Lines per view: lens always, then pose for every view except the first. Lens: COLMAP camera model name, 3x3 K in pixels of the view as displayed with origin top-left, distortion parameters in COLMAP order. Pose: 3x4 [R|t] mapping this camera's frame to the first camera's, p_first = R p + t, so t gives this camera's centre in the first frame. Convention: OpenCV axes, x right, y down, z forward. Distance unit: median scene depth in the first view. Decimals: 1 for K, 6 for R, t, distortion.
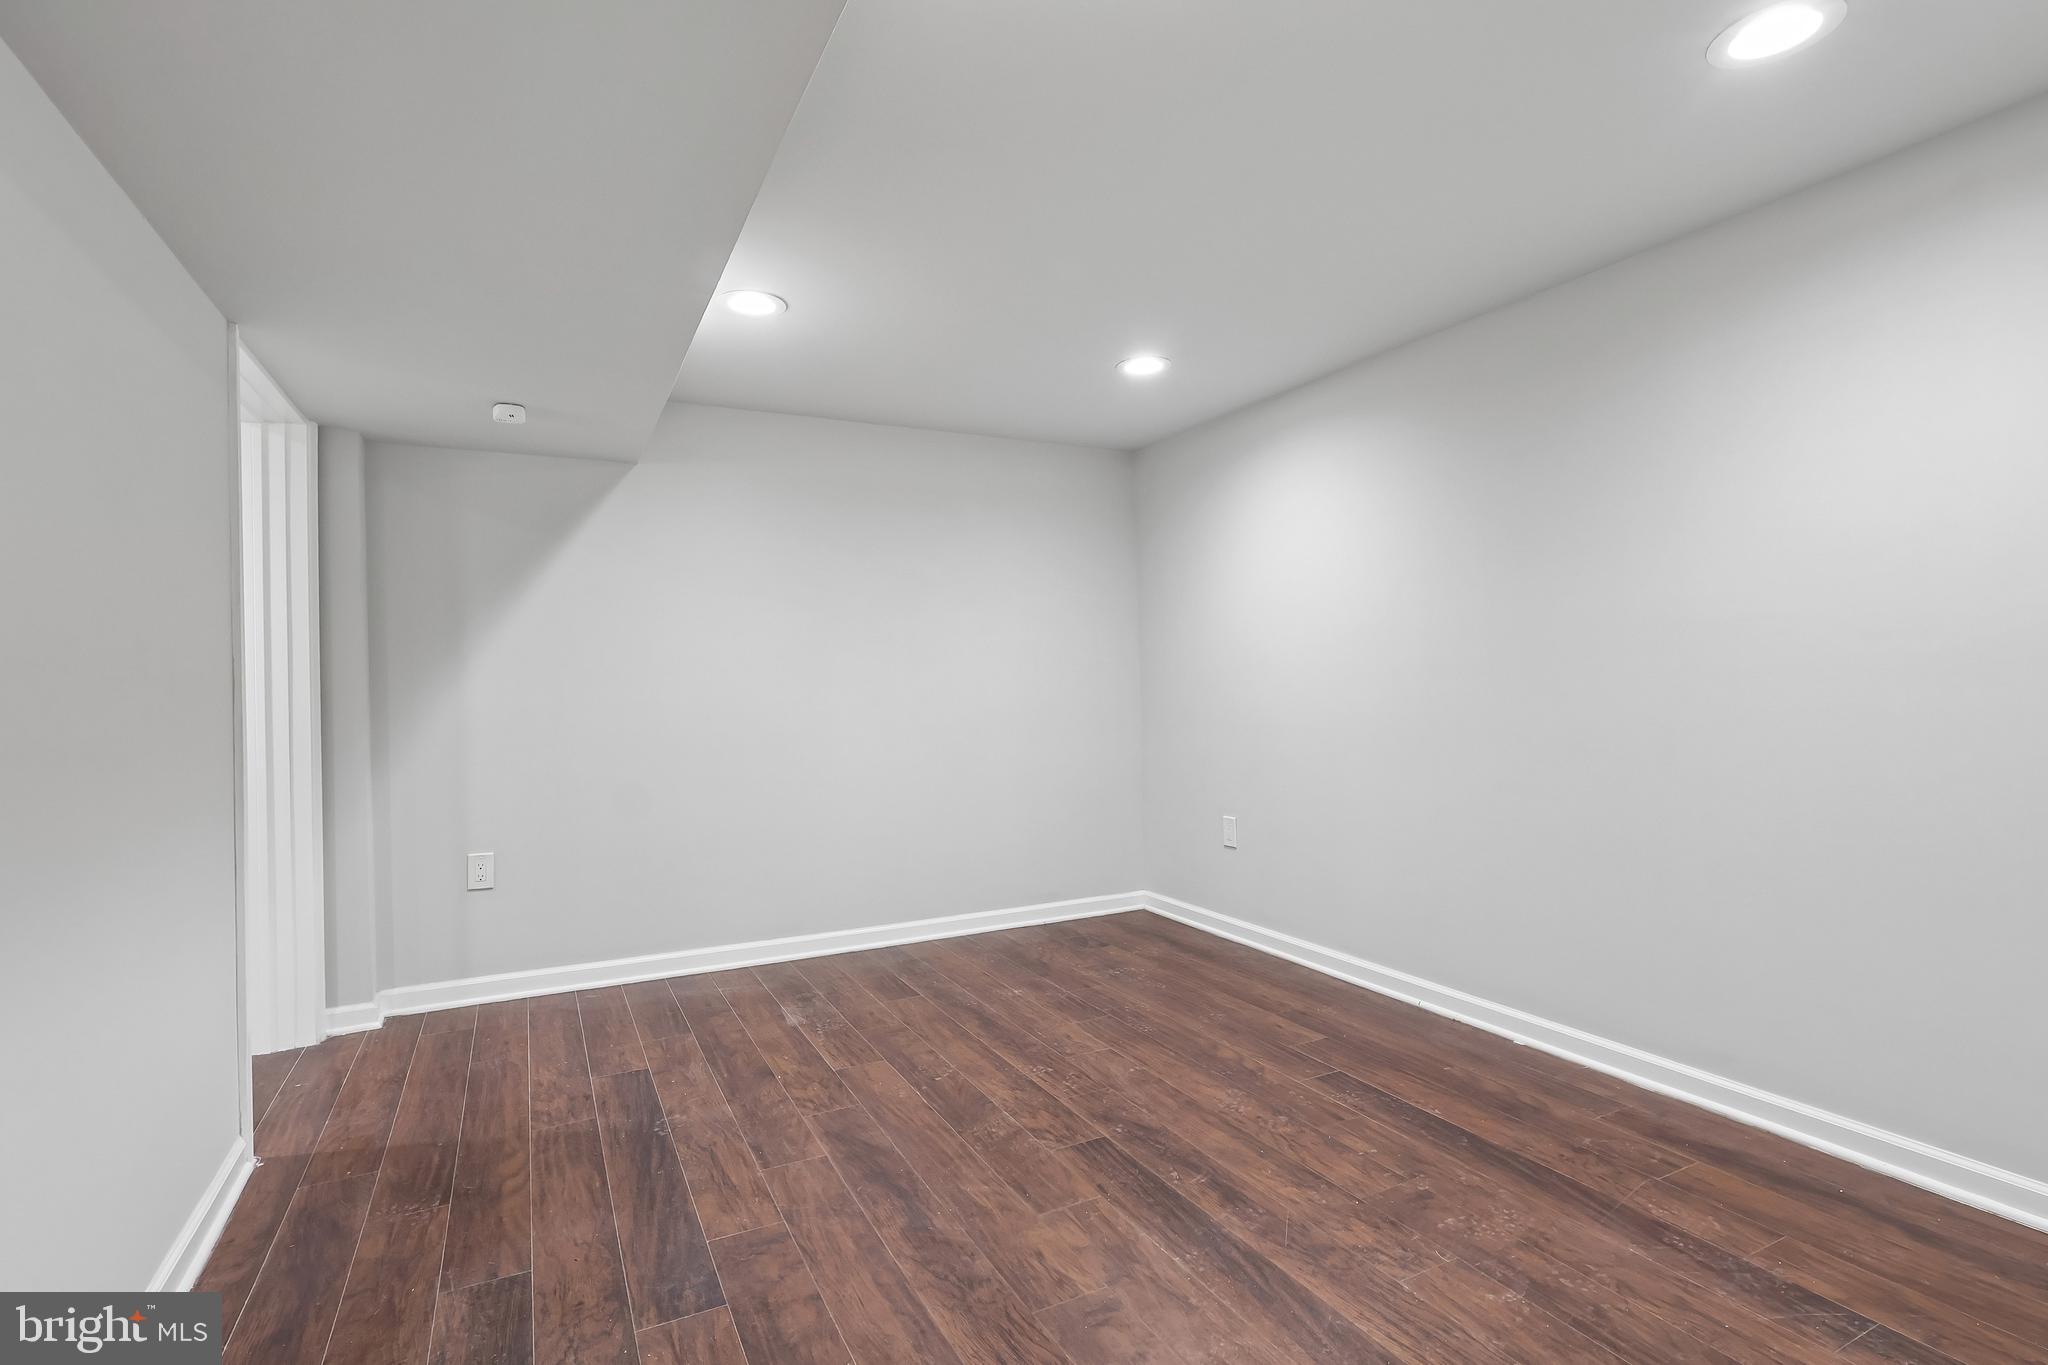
lens RADIAL K [[956.0, 0, 1020.6], [0, 956.0, 684.1], [0, 0, 1]] dist [-0.001620, 0.000258]
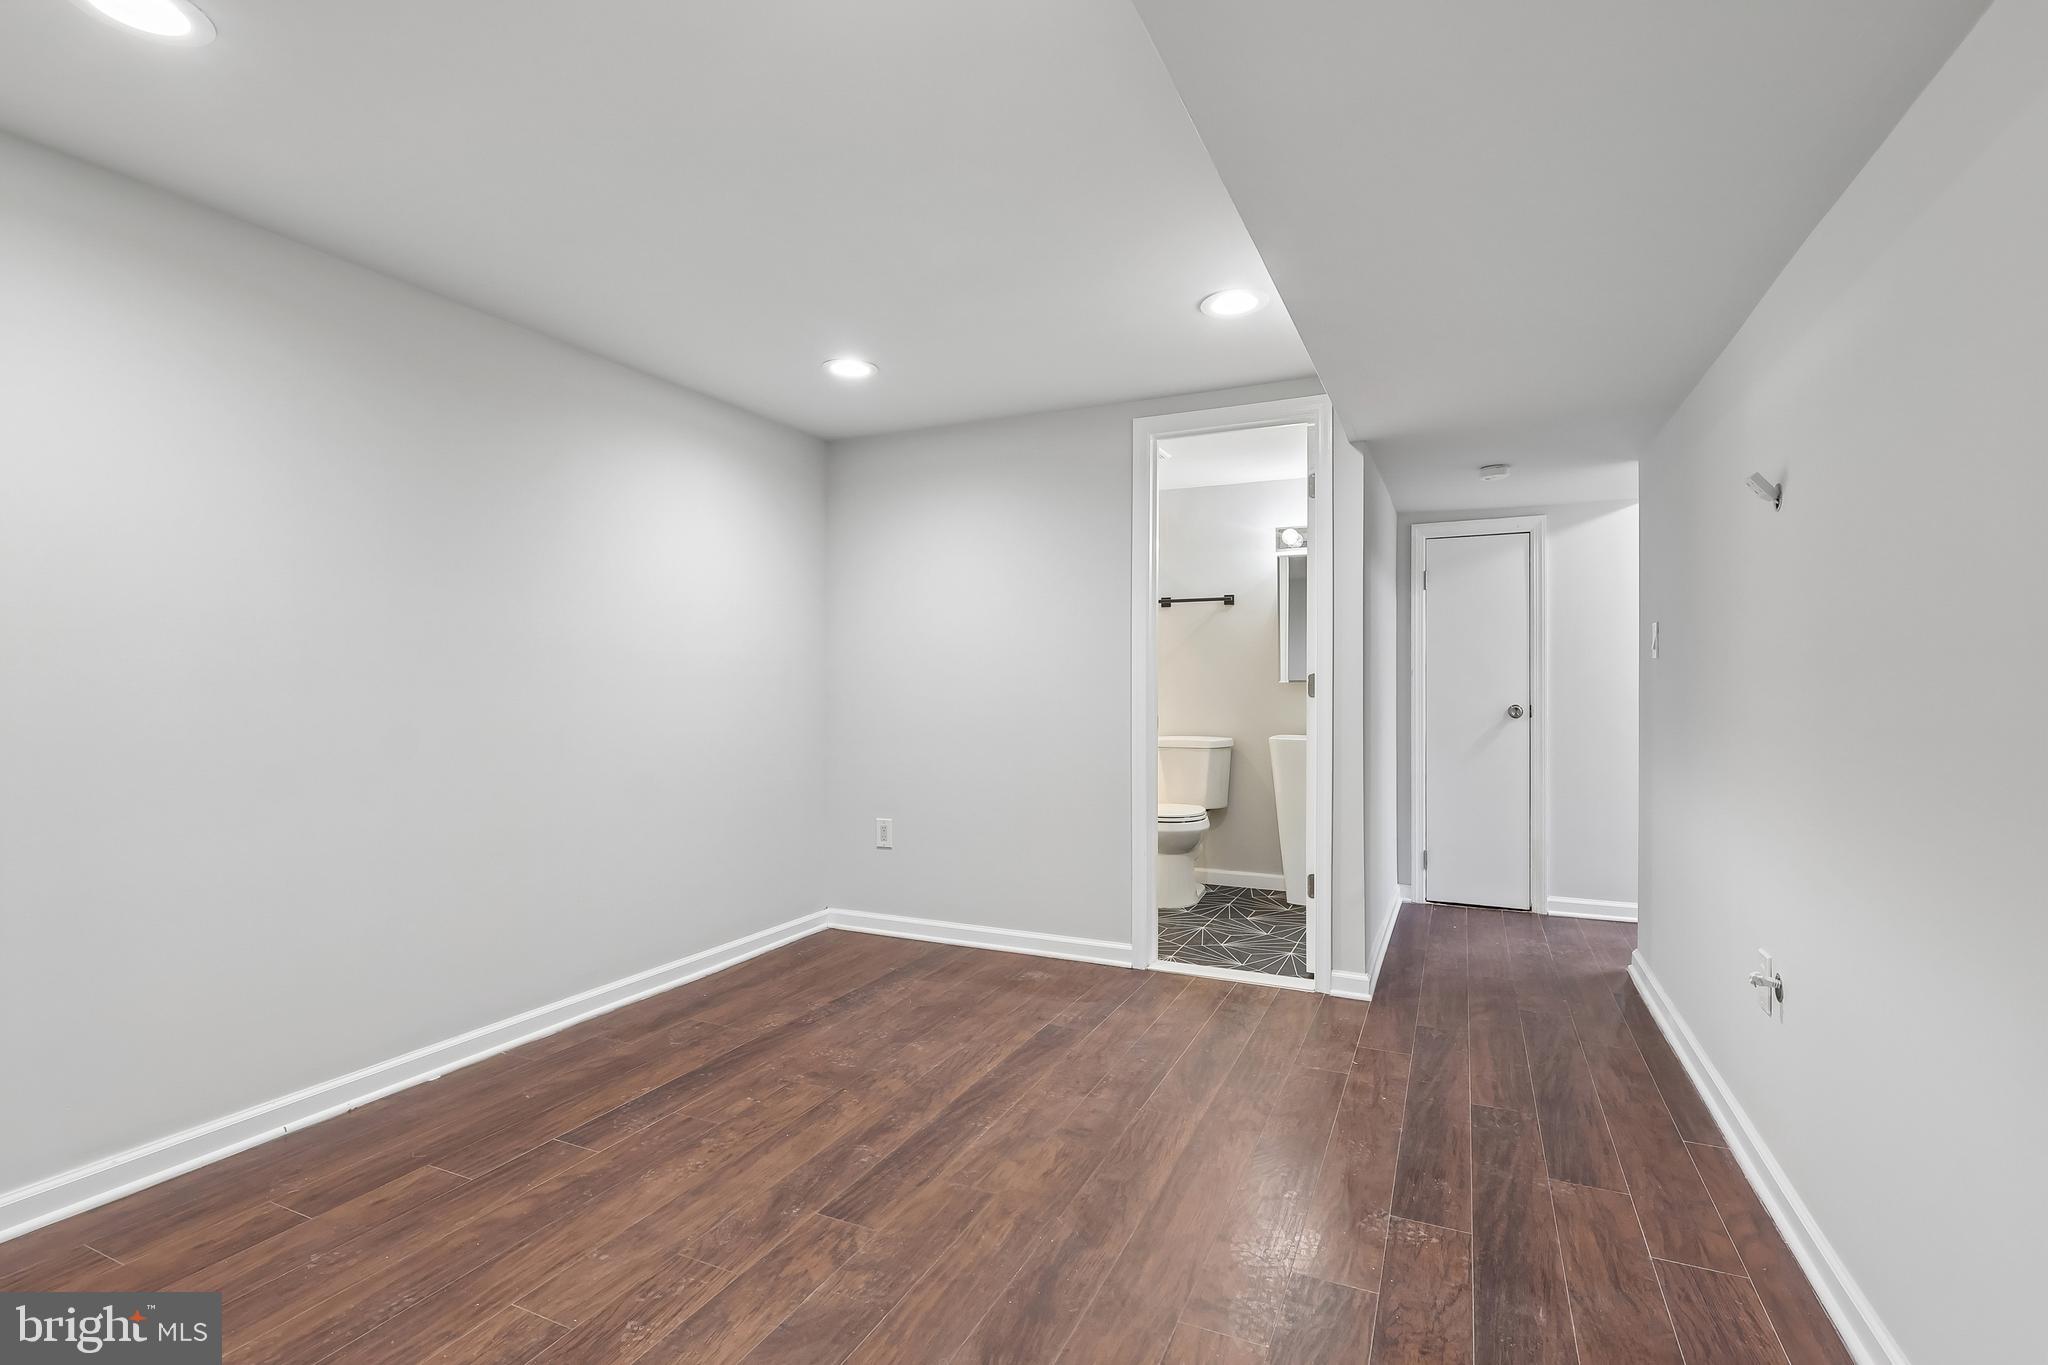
lens RADIAL K [[956.0, 0, 1020.6], [0, 956.0, 684.1], [0, 0, 1]] dist [-0.001620, 0.000258]
pose [[-0.608324, 0.016734, 0.793512, -0.750958], [0.013688, 0.999850, -0.010592, 0.009376], [-0.793571, 0.004419, -0.608462, 1.450228]]
